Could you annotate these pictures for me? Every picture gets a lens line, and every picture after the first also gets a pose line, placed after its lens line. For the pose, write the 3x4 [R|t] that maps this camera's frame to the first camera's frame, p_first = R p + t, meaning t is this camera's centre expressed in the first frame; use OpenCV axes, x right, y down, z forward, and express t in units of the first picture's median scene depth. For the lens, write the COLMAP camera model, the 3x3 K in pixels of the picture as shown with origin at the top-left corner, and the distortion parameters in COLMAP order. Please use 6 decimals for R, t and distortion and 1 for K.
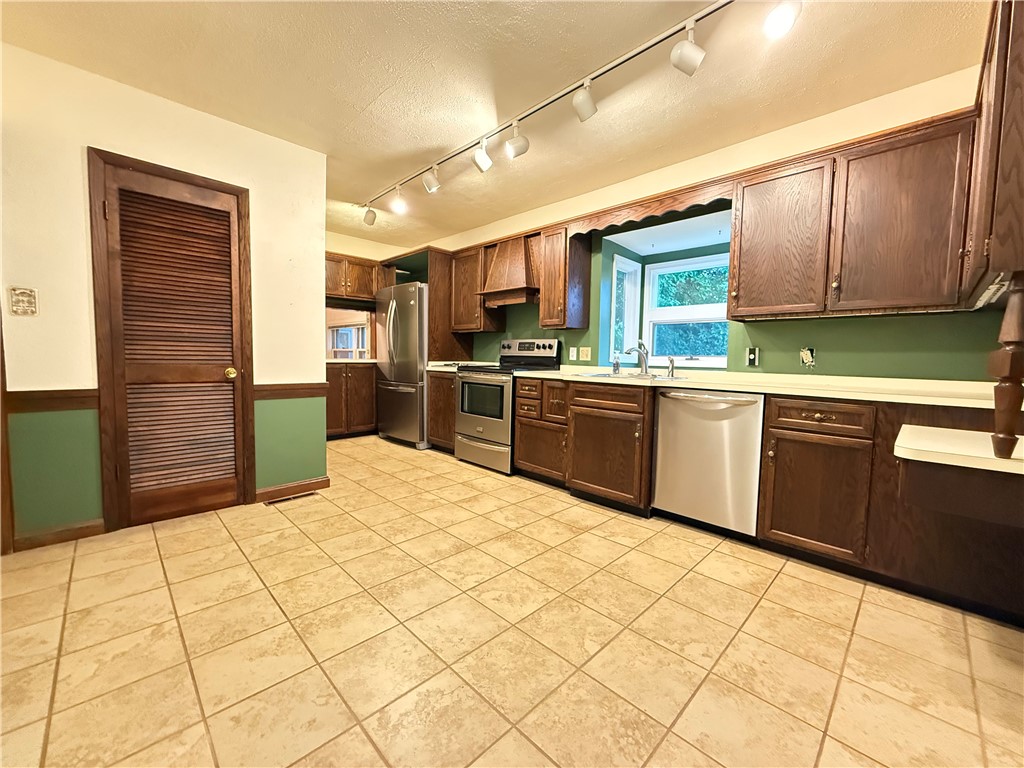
lens RADIAL K [[408.8, 0, 511.1], [0, 408.8, 383.2], [0, 0, 1]] dist [-0.000934, 0.000295]
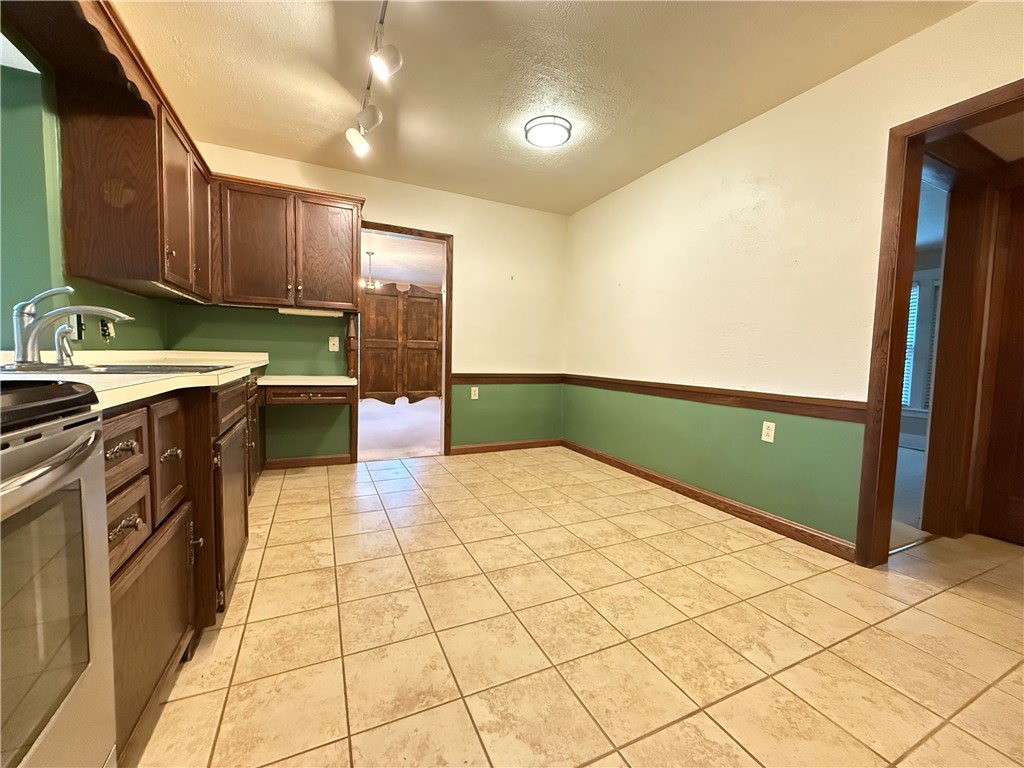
lens RADIAL K [[408.8, 0, 511.1], [0, 408.8, 383.2], [0, 0, 1]] dist [-0.000934, 0.000295]
pose [[-0.941272, -0.068747, 0.330577, -0.428122], [-0.023876, 0.990154, 0.137931, -0.112021], [-0.336804, 0.121937, -0.933646, 1.864513]]
